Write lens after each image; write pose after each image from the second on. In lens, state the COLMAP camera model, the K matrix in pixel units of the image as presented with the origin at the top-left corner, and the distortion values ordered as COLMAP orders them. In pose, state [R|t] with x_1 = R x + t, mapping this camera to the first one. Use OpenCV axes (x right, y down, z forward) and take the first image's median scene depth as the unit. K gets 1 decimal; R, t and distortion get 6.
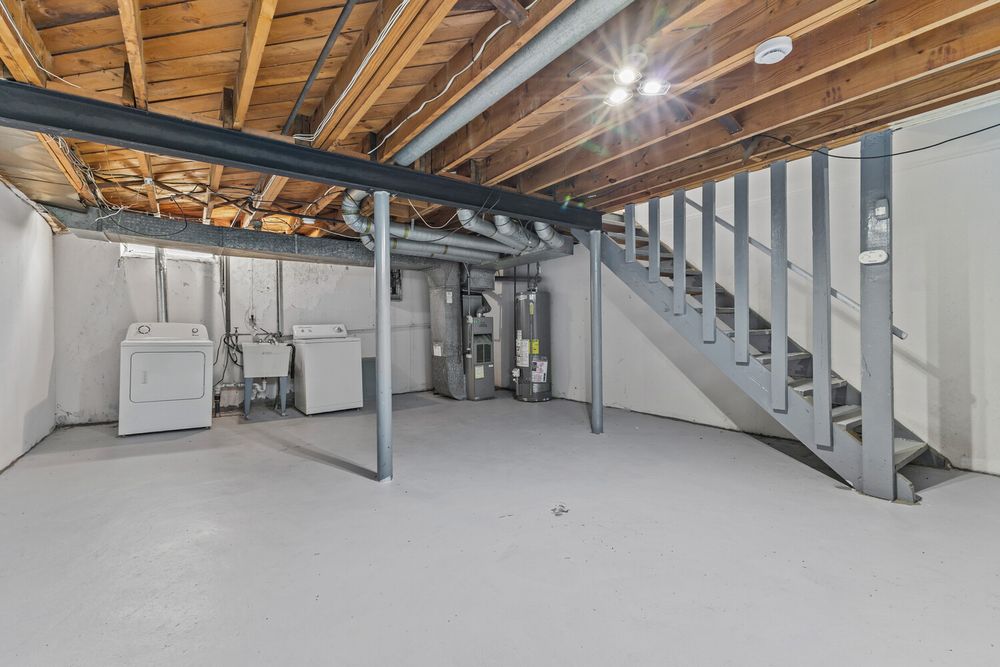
lens RADIAL K [[435.1, 0, 505.5], [0, 435.1, 333.4], [0, 0, 1]] dist [0.012663, -0.001053]
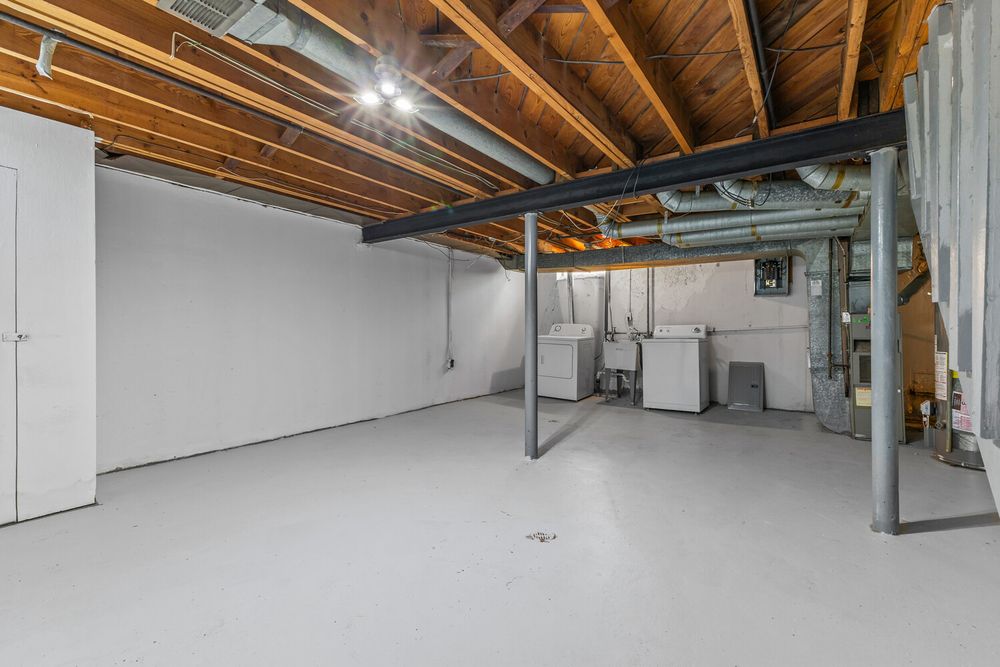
lens RADIAL K [[435.1, 0, 505.2], [0, 435.1, 327.4], [0, 0, 1]] dist [0.012663, -0.001053]
pose [[0.316960, 0.005357, -0.948424, 0.460476], [-0.019361, 0.999812, -0.000823, -0.006464], [0.948241, 0.018624, 0.317004, 0.319500]]
